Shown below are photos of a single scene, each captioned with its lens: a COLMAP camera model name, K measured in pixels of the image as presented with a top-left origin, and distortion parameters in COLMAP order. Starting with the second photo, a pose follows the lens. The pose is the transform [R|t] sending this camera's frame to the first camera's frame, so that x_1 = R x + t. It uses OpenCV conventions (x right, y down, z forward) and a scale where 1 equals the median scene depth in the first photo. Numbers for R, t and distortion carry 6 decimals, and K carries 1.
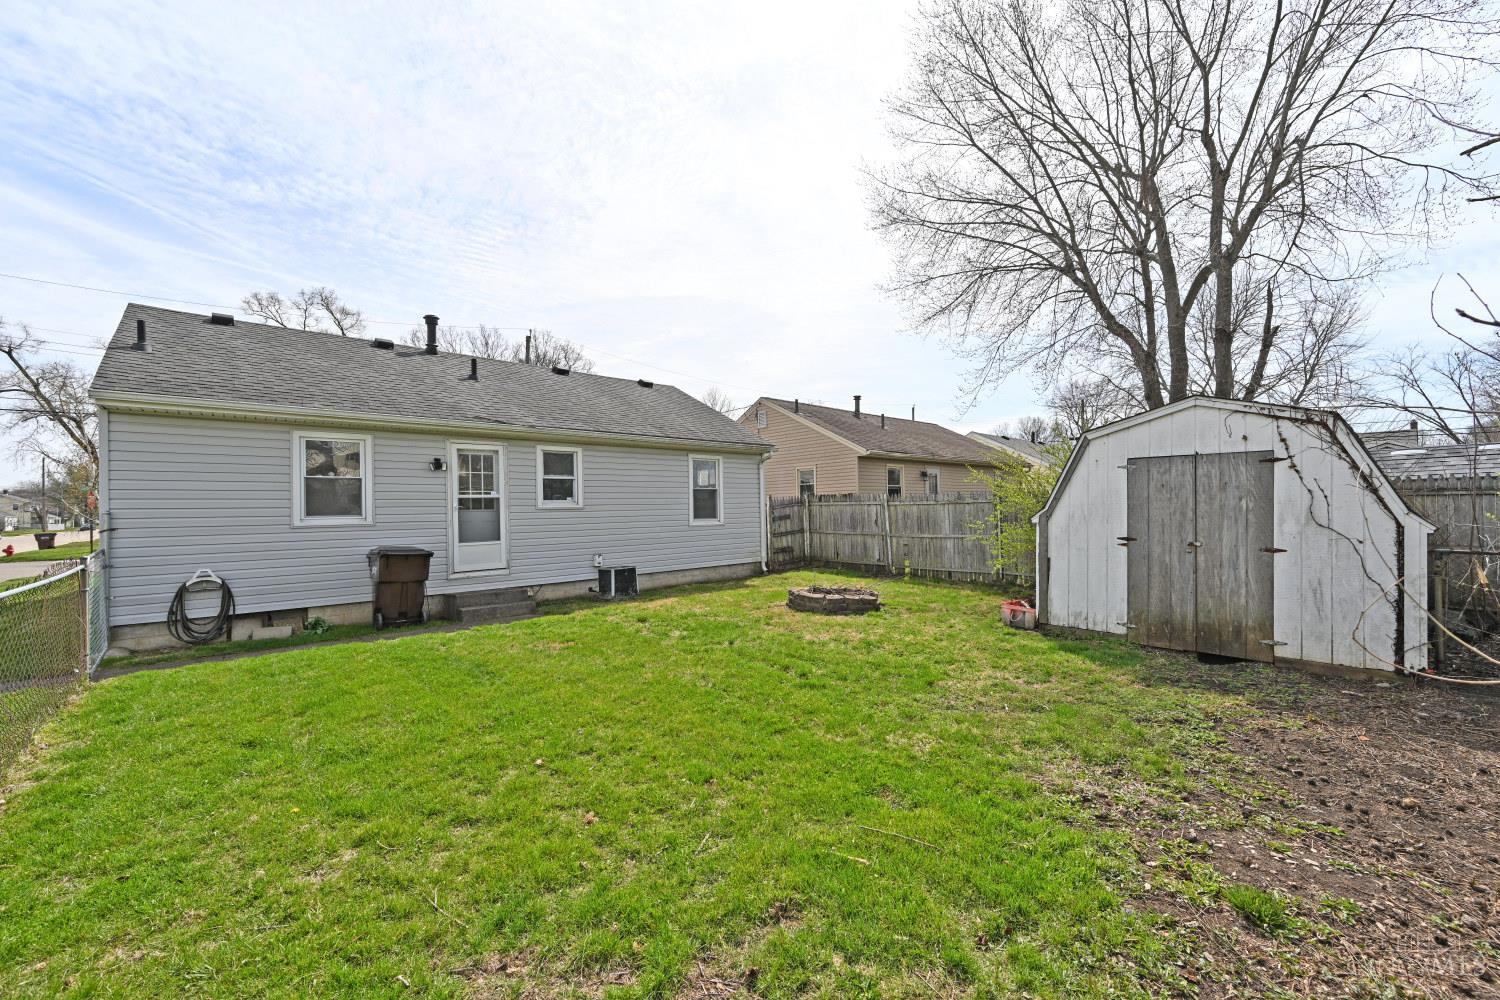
lens RADIAL K [[589.0, 0, 749.0], [0, 589.0, 502.7], [0, 0, 1]] dist [-0.001364, 0.000185]
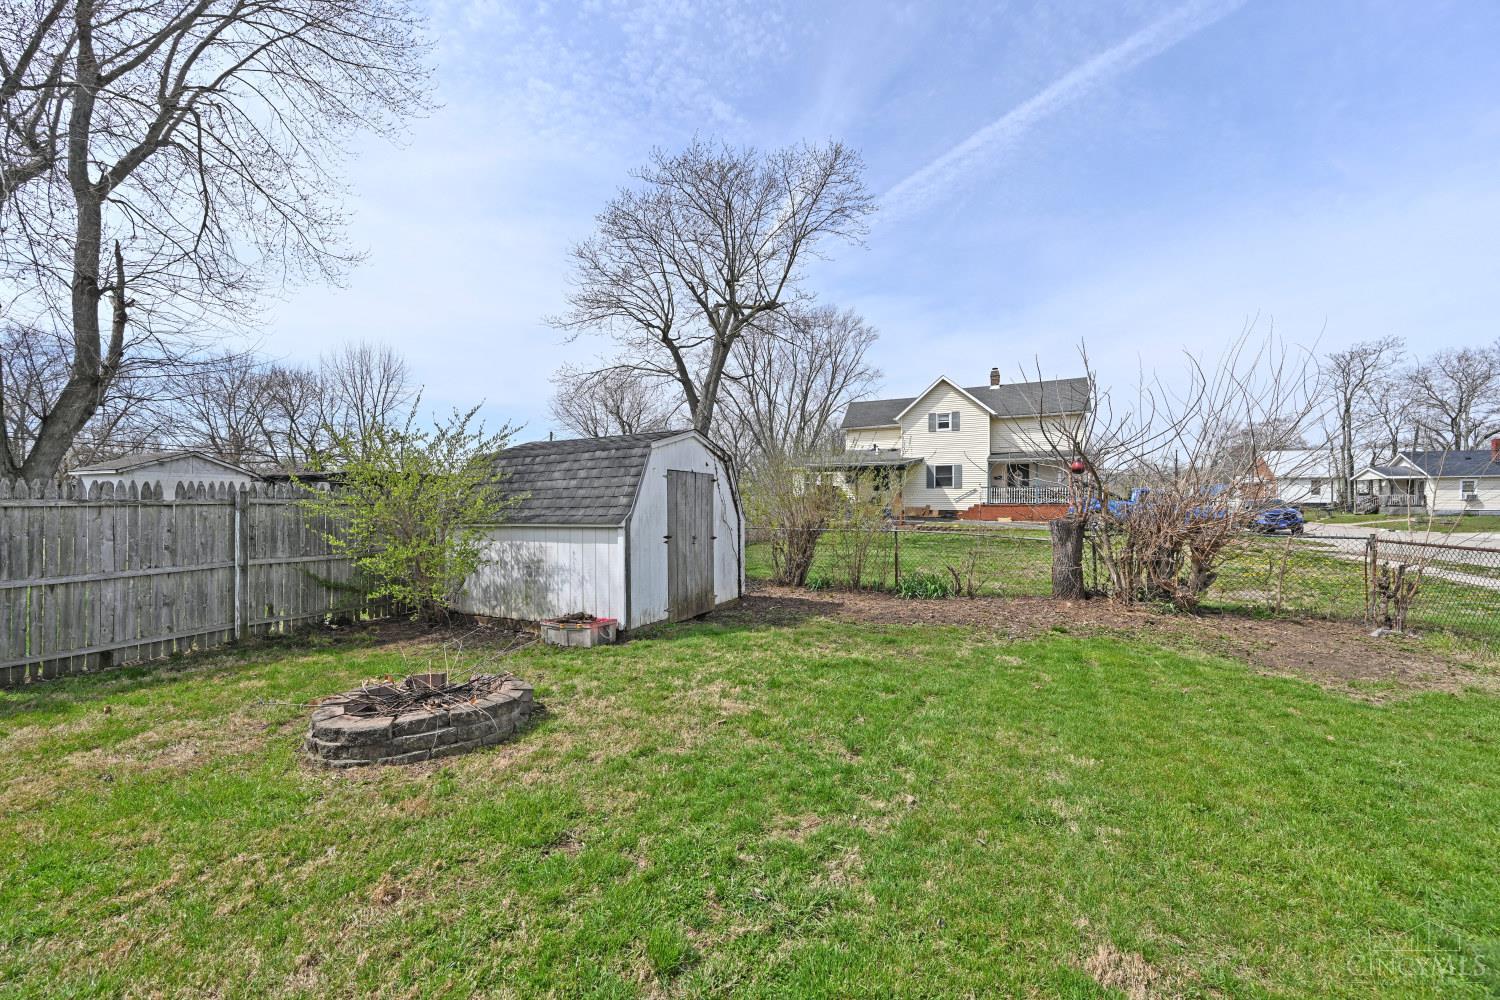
lens RADIAL K [[589.0, 0, 749.0], [0, 589.0, 502.7], [0, 0, 1]] dist [-0.001364, 0.000185]
pose [[-0.373877, 0.018325, 0.927297, -0.398832], [0.000834, 0.999811, -0.019422, 0.011612], [-0.927478, -0.006488, -0.373821, 0.990284]]
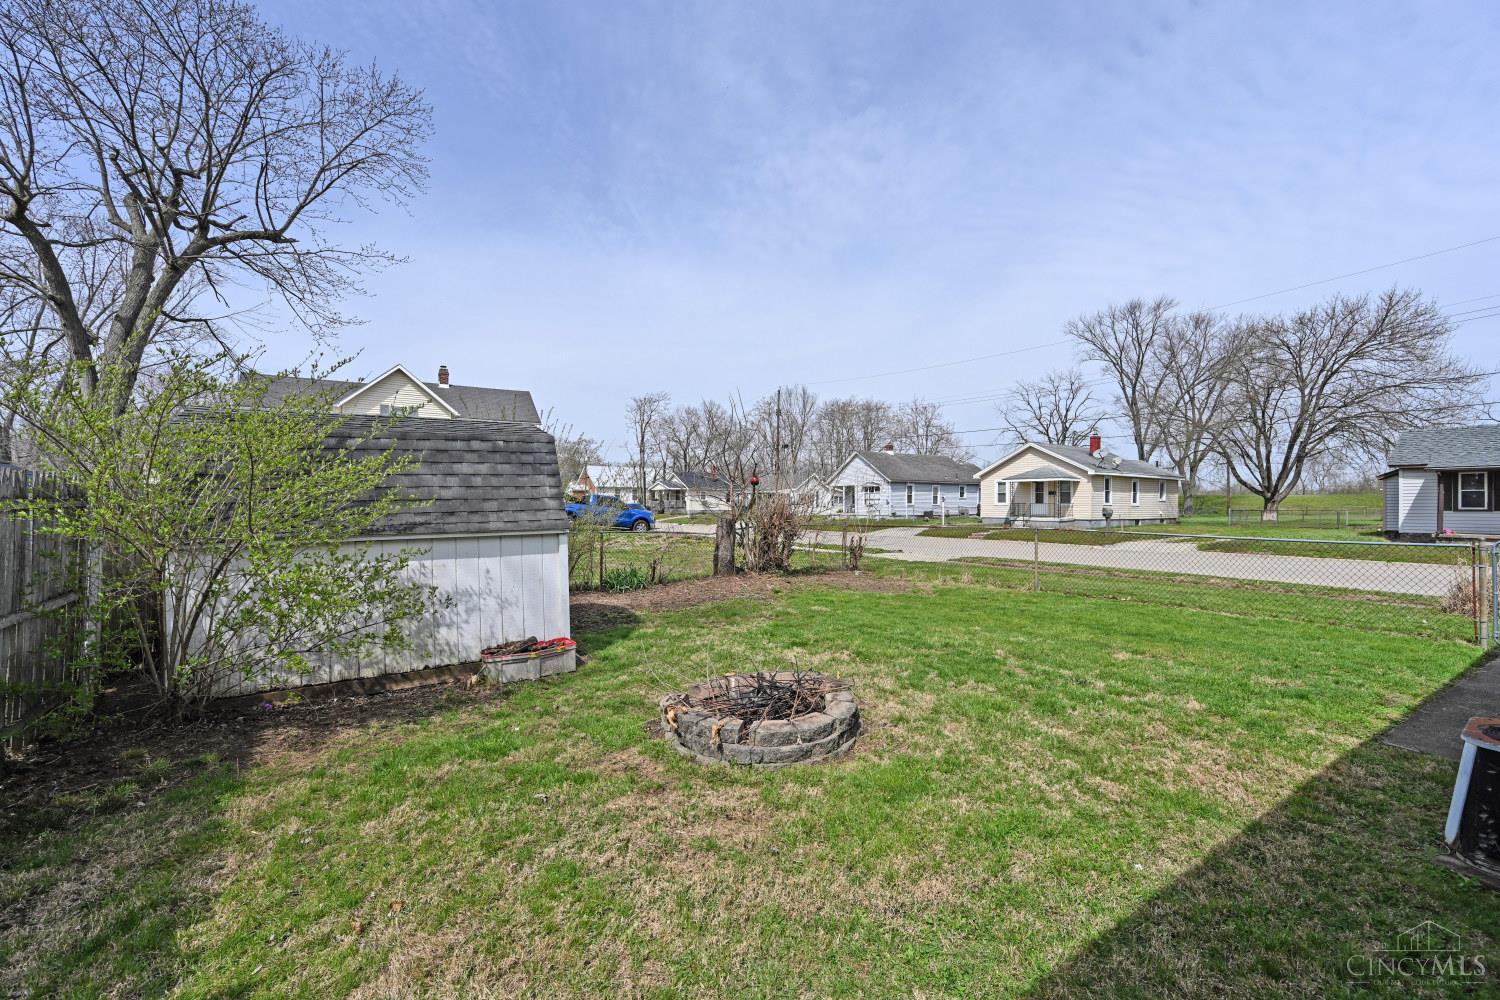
lens RADIAL K [[612.4, 0, 750.0], [0, 612.4, 500.0], [0, 0, 1]] dist [-0.000842, 0.000050]
pose [[-0.987788, 0.020615, 0.154436, 0.075162], [0.017956, 0.999666, -0.018594, 0.005767], [-0.154768, -0.015594, -0.987828, 1.553918]]
